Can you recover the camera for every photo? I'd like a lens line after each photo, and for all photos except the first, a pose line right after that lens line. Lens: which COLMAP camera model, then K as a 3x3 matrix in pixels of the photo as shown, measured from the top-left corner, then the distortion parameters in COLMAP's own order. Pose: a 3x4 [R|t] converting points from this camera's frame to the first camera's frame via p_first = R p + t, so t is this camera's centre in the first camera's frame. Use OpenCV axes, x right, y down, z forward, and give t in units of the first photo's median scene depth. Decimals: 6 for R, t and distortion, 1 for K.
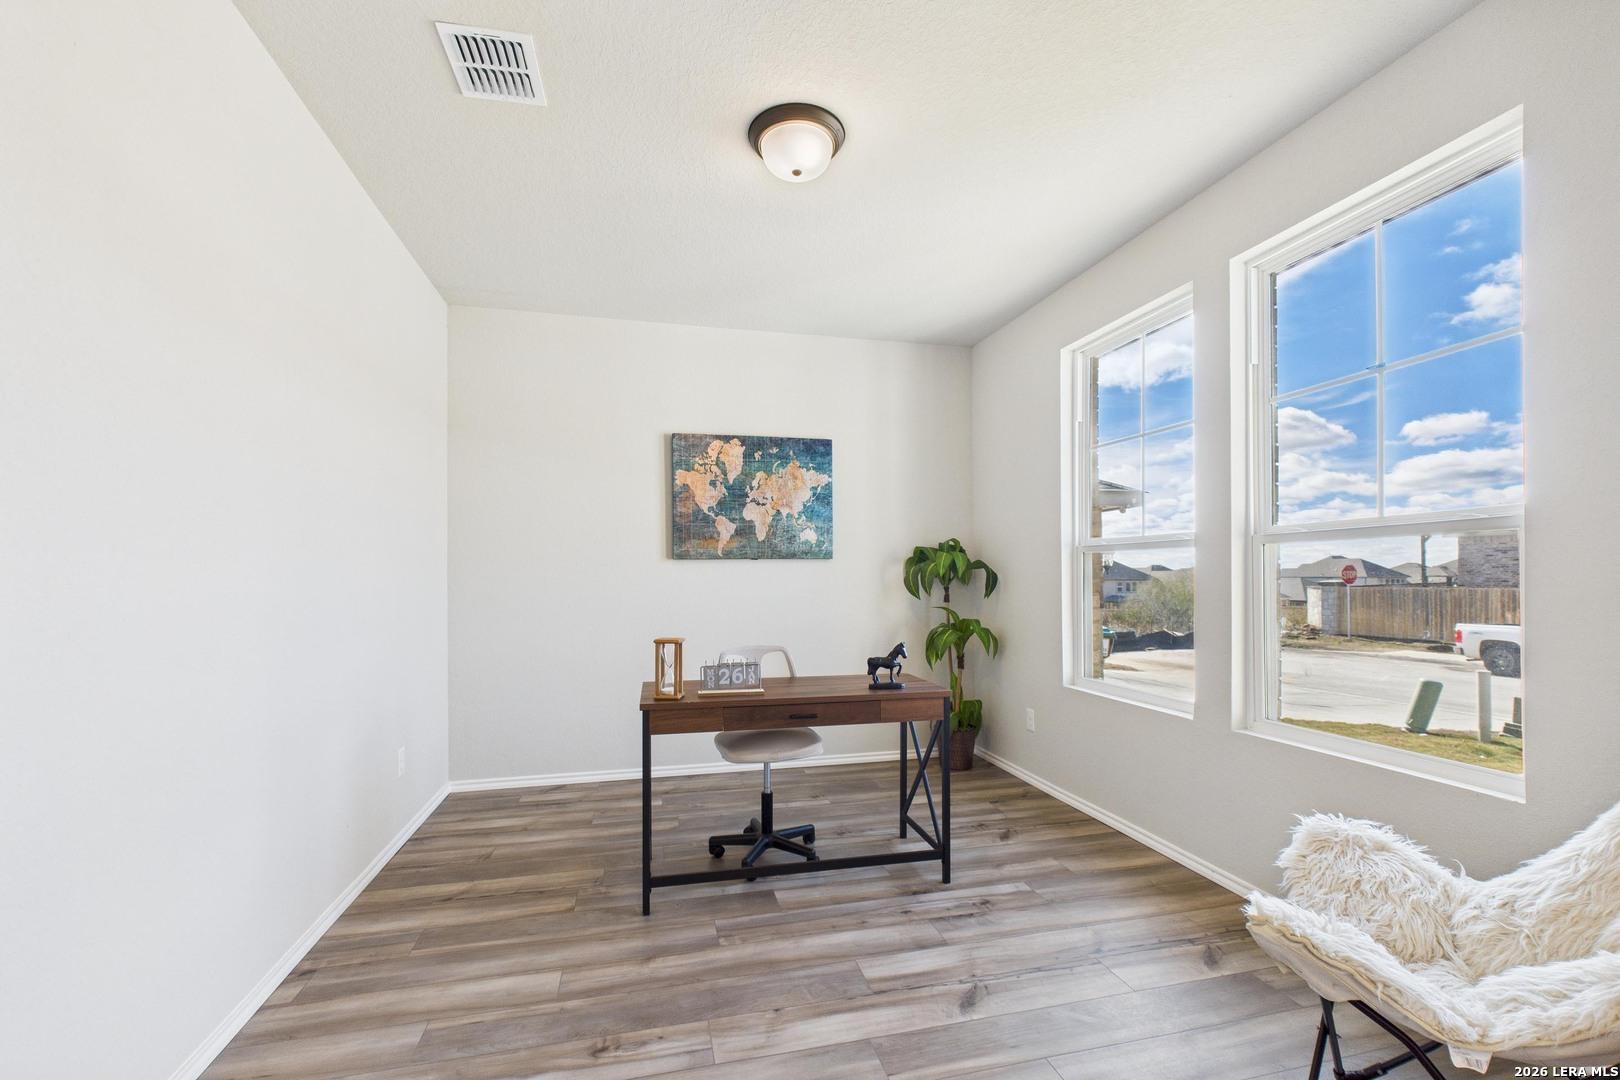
lens RADIAL K [[684.0, 0, 813.8], [0, 684.0, 576.6], [0, 0, 1]] dist [0.001223, -0.000278]
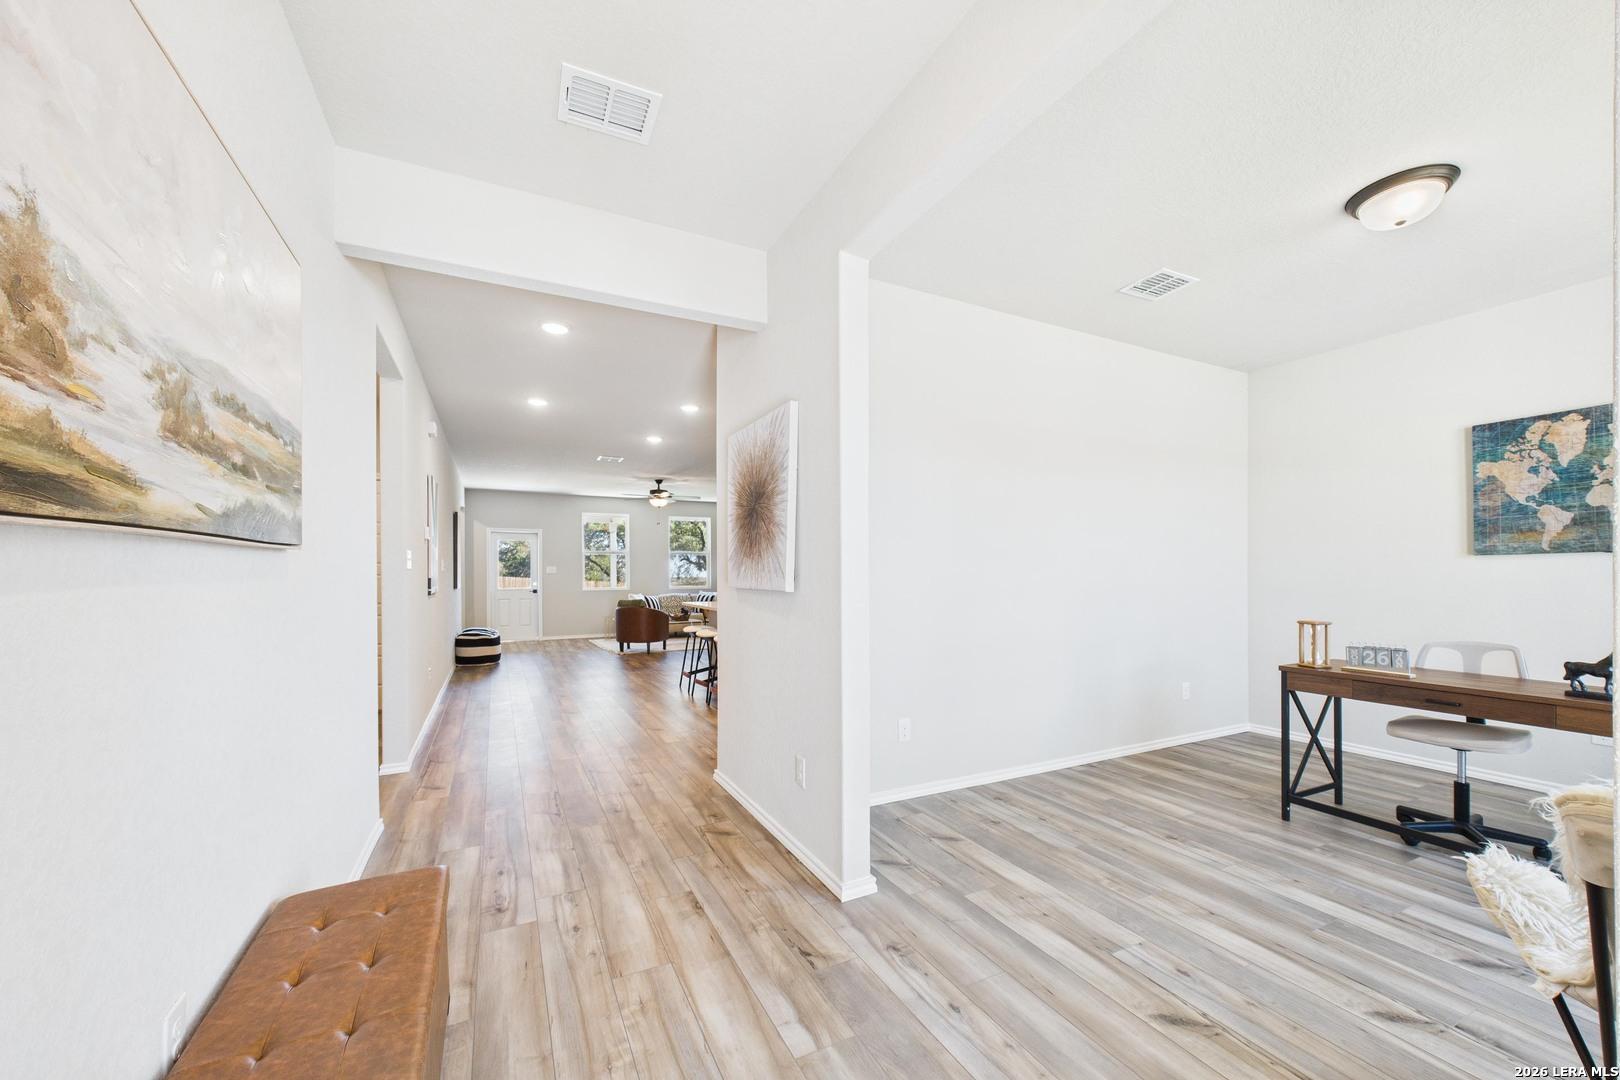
lens RADIAL K [[684.0, 0, 811.5], [0, 684.0, 551.8], [0, 0, 1]] dist [0.001223, -0.000278]
pose [[0.224591, -0.030529, -0.973975, 0.535844], [0.002523, 0.999524, -0.030748, -0.002393], [0.974450, 0.004449, 0.224561, -0.141654]]
